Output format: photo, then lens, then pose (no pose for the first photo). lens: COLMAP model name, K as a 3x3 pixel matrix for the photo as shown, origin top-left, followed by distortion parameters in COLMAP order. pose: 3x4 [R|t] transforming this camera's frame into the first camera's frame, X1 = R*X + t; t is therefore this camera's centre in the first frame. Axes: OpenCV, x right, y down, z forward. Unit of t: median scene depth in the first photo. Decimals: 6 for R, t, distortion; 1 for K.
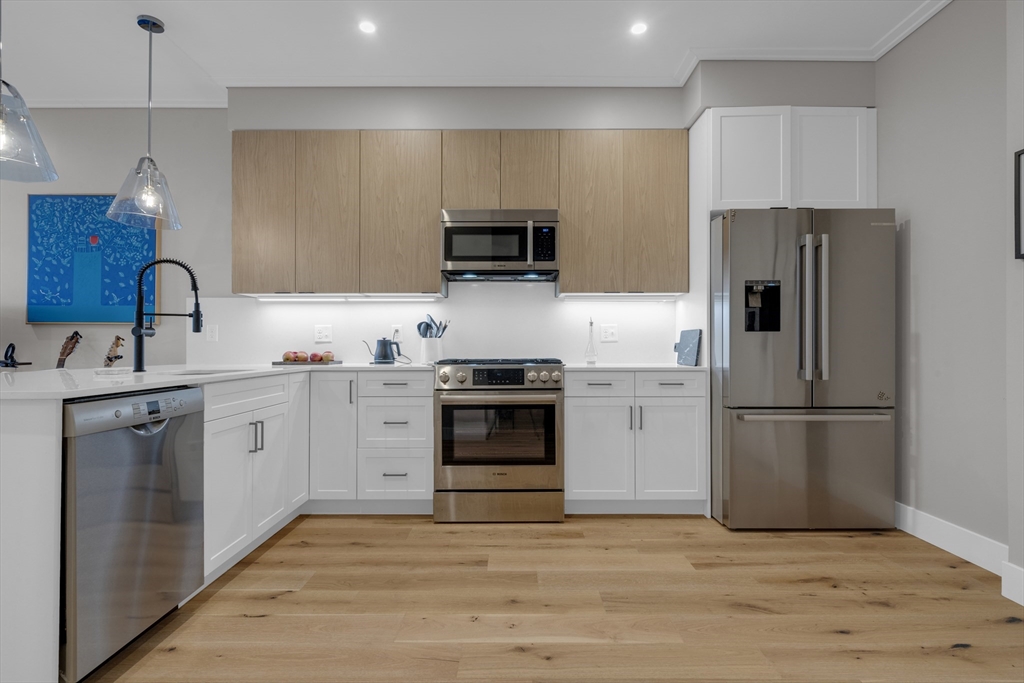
lens RADIAL K [[517.8, 0, 512.0], [0, 517.8, 341.5], [0, 0, 1]] dist [0.000784, 0.000307]
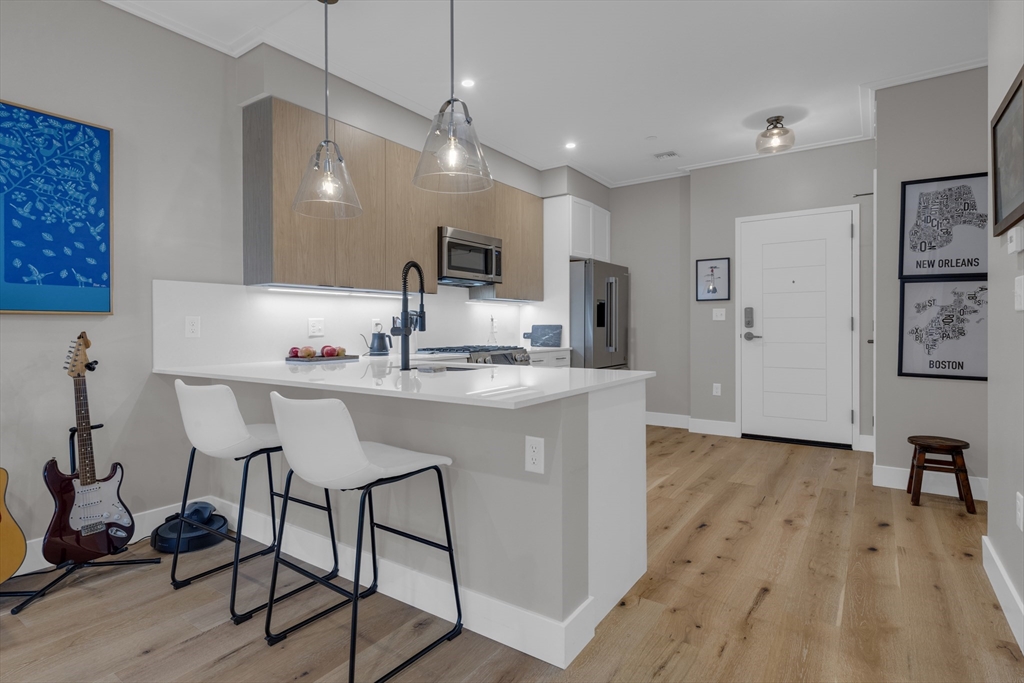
lens RADIAL K [[513.5, 0, 515.6], [0, 513.5, 330.8], [0, 0, 1]] dist [0.000651, 0.000054]
pose [[0.572115, -0.008385, 0.820131, -0.946434], [-0.003248, 0.999917, 0.012489, -0.021953], [-0.820167, -0.009809, 0.572040, 0.152368]]
